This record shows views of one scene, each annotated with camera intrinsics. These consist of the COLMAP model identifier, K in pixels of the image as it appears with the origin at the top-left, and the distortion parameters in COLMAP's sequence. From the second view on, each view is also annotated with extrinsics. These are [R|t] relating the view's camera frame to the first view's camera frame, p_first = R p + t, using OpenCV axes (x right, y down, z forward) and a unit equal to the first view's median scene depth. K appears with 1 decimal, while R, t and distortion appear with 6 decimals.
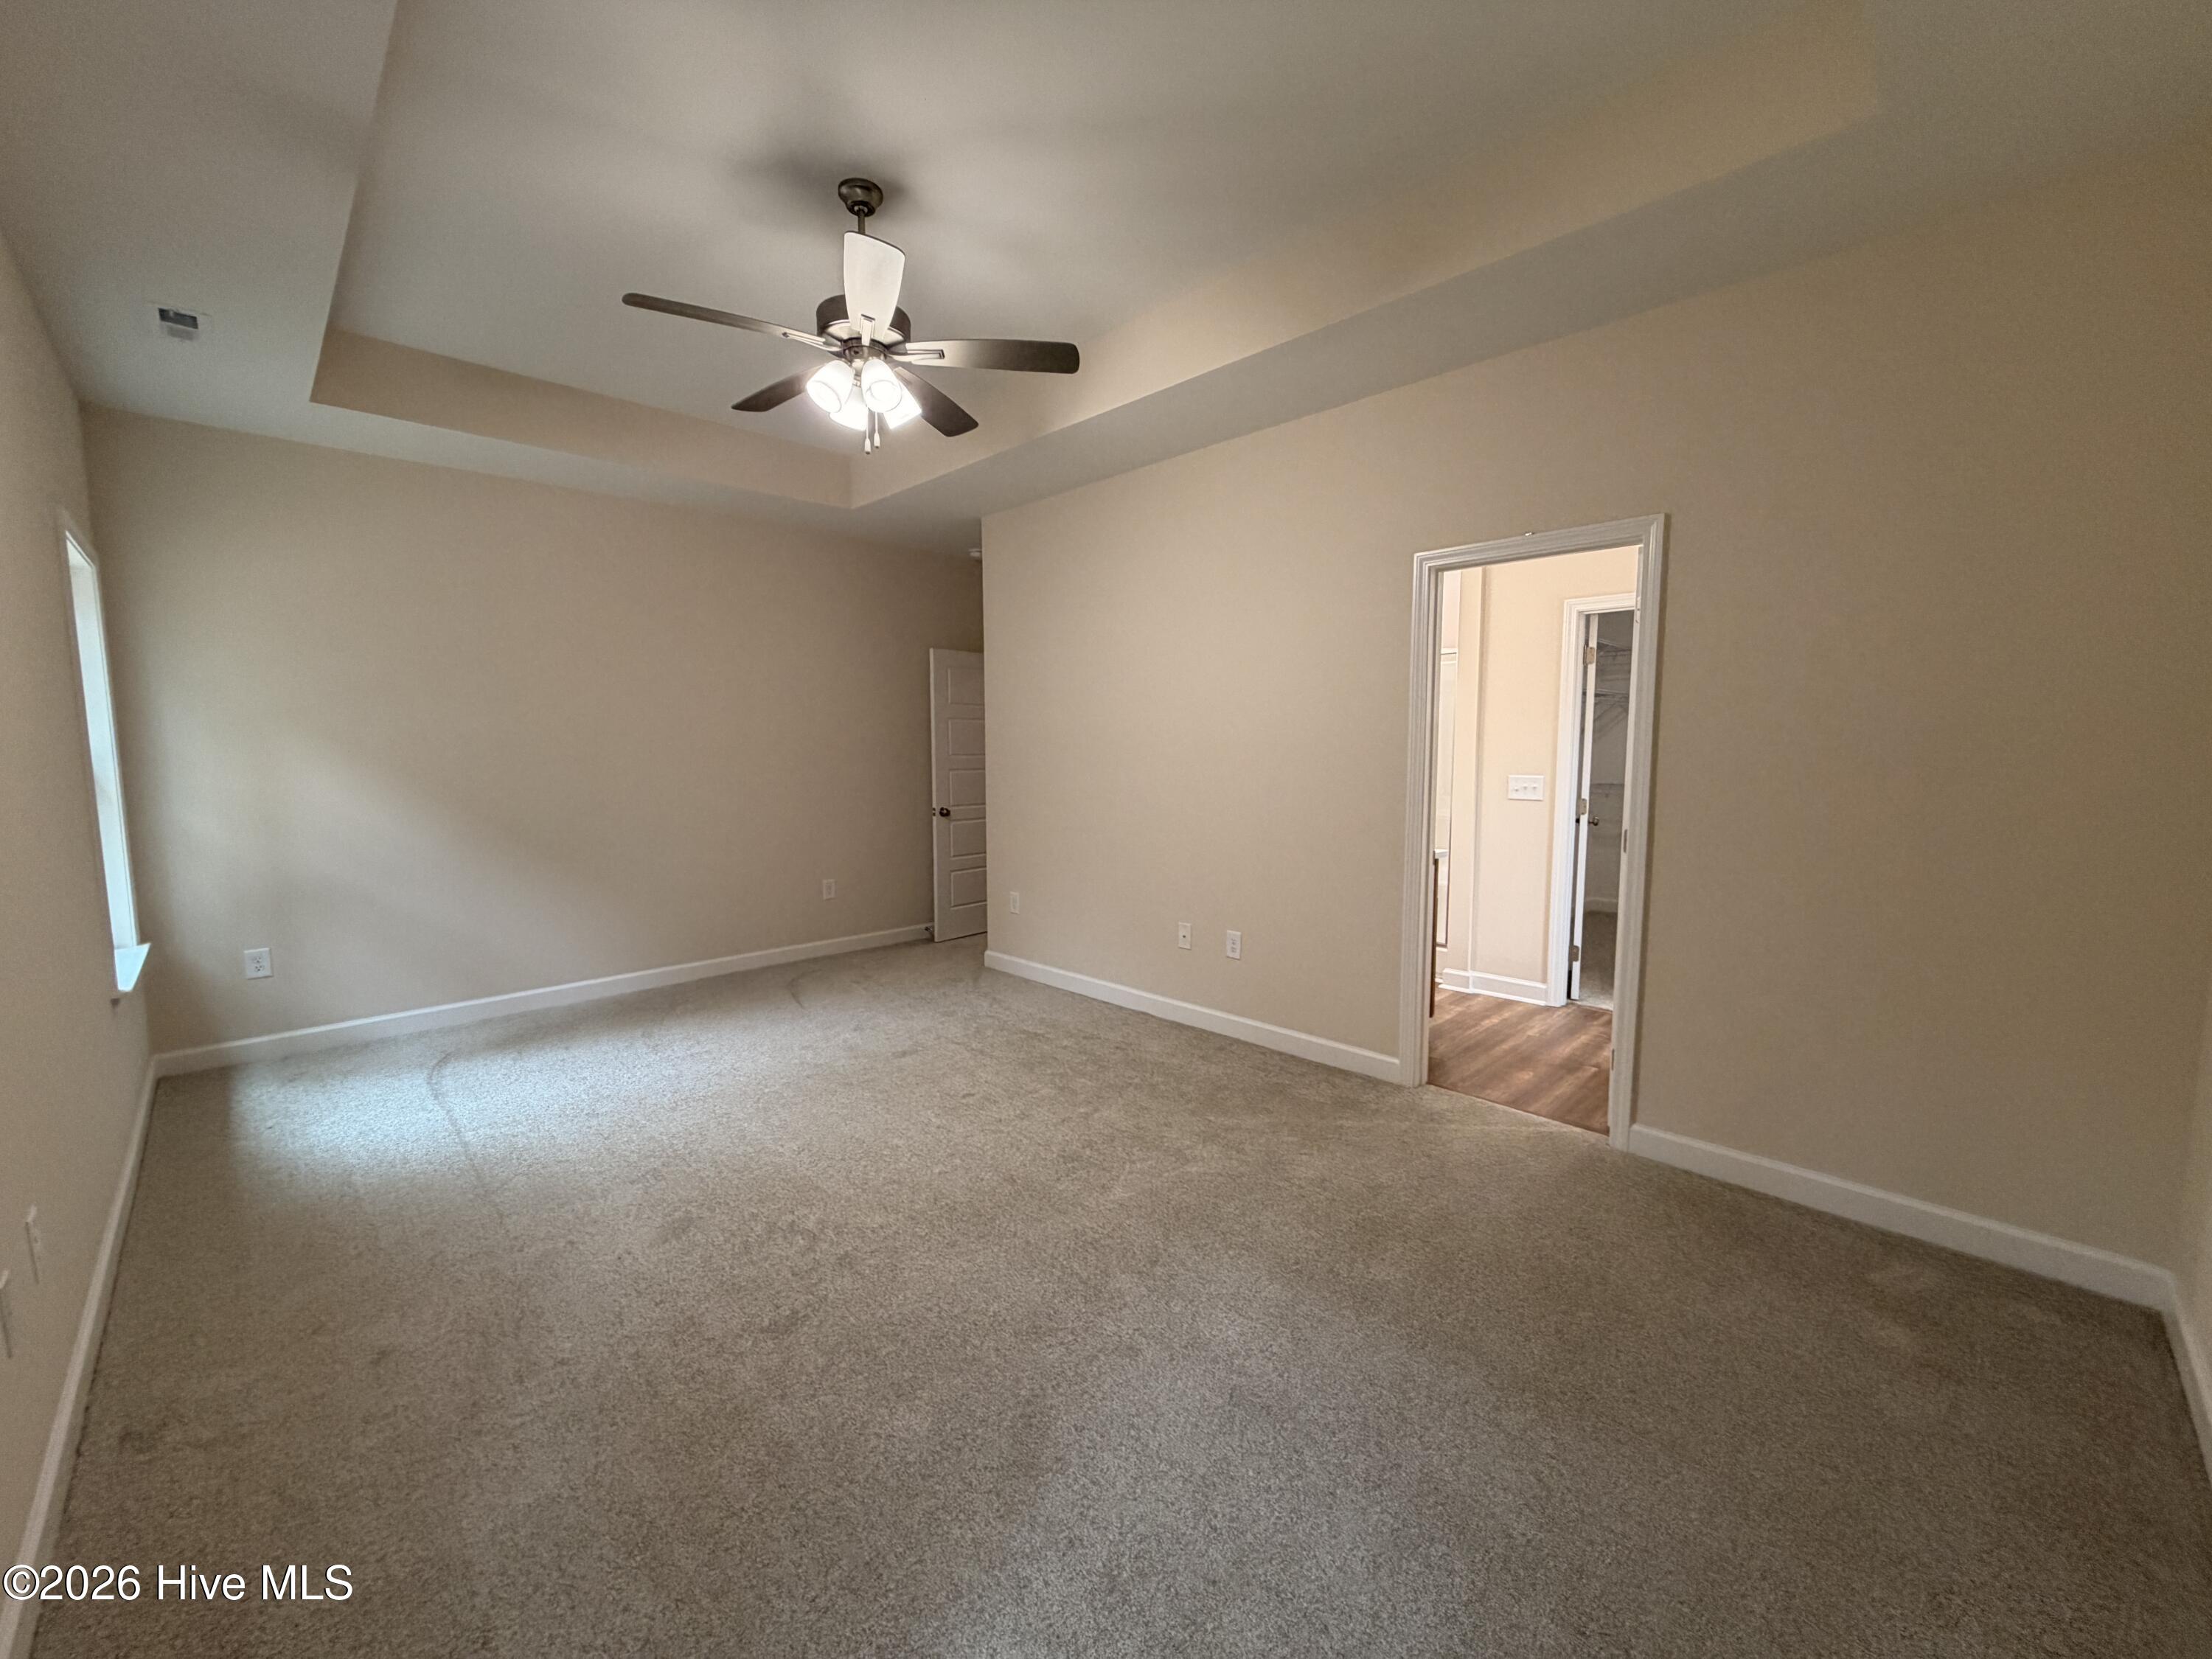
lens RADIAL K [[880.0, 0, 1105.3], [0, 880.0, 832.2], [0, 0, 1]] dist [0.001062, 0.000253]
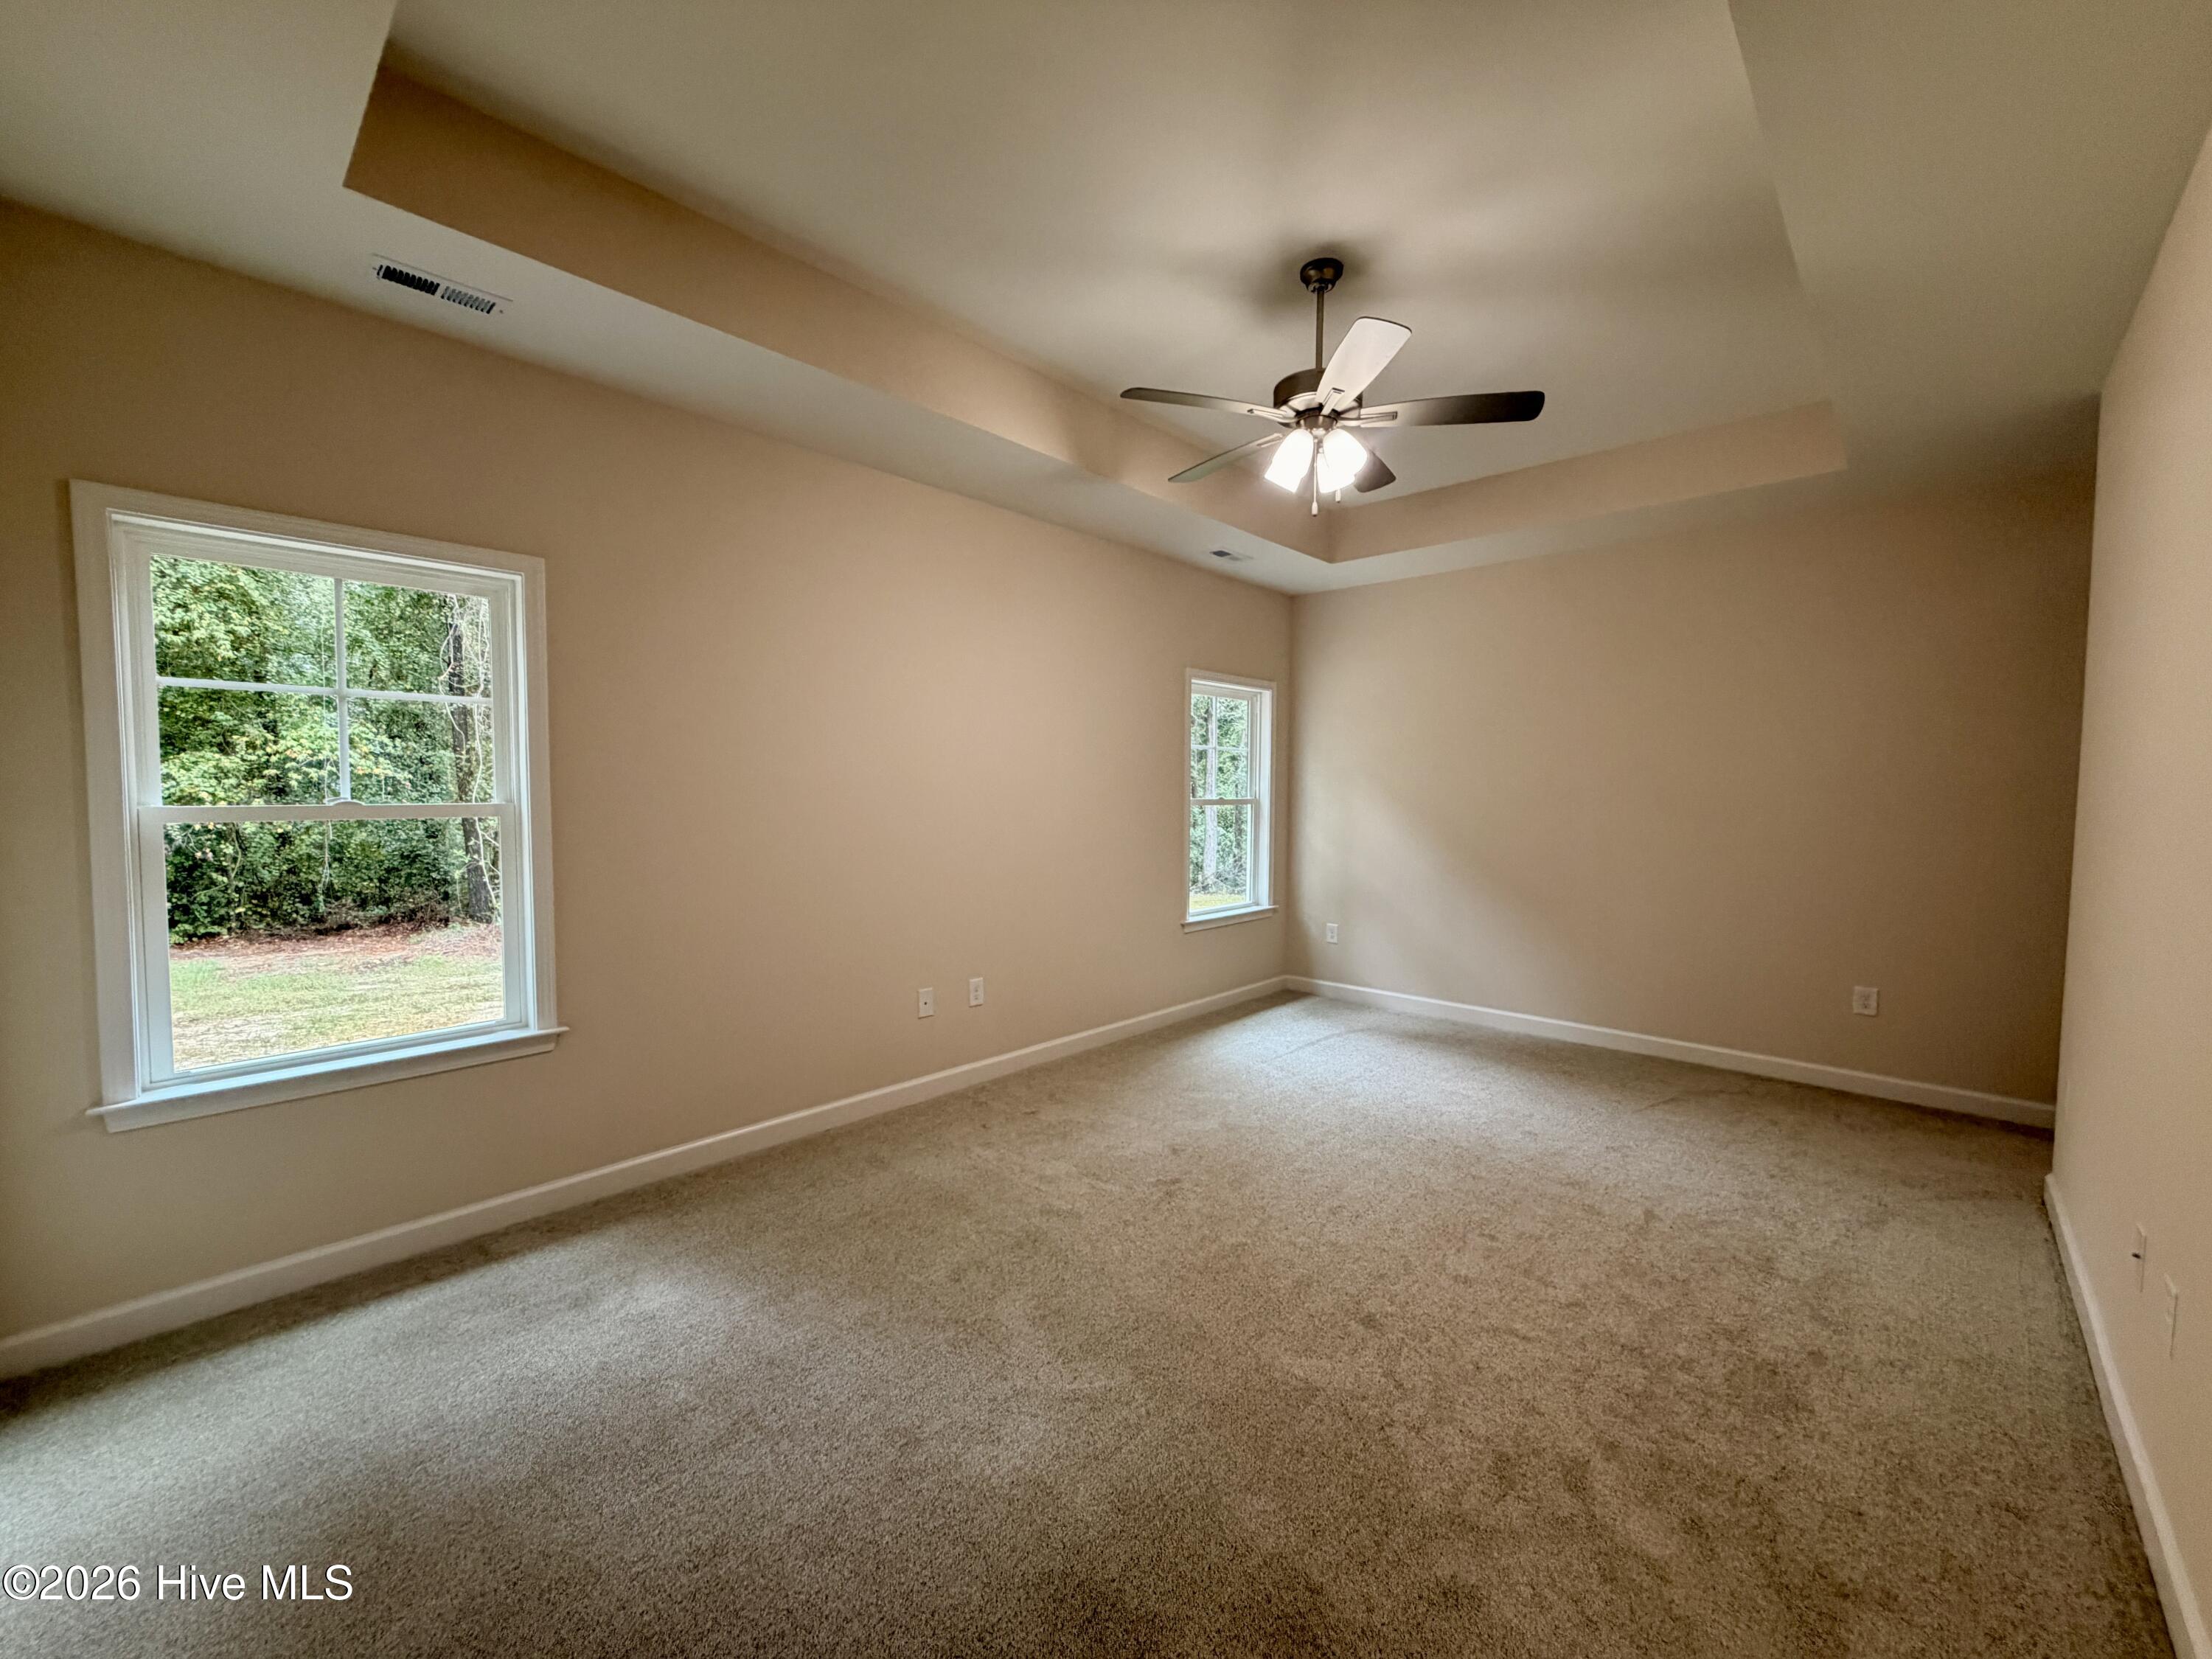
lens RADIAL K [[880.0, 0, 1101.4], [0, 880.0, 829.6], [0, 0, 1]] dist [0.001062, 0.000253]
pose [[0.053236, 0.052448, -0.997204, 0.512321], [-0.109777, 0.992874, 0.046360, -0.054904], [0.992530, 0.107002, 0.058615, 0.483896]]
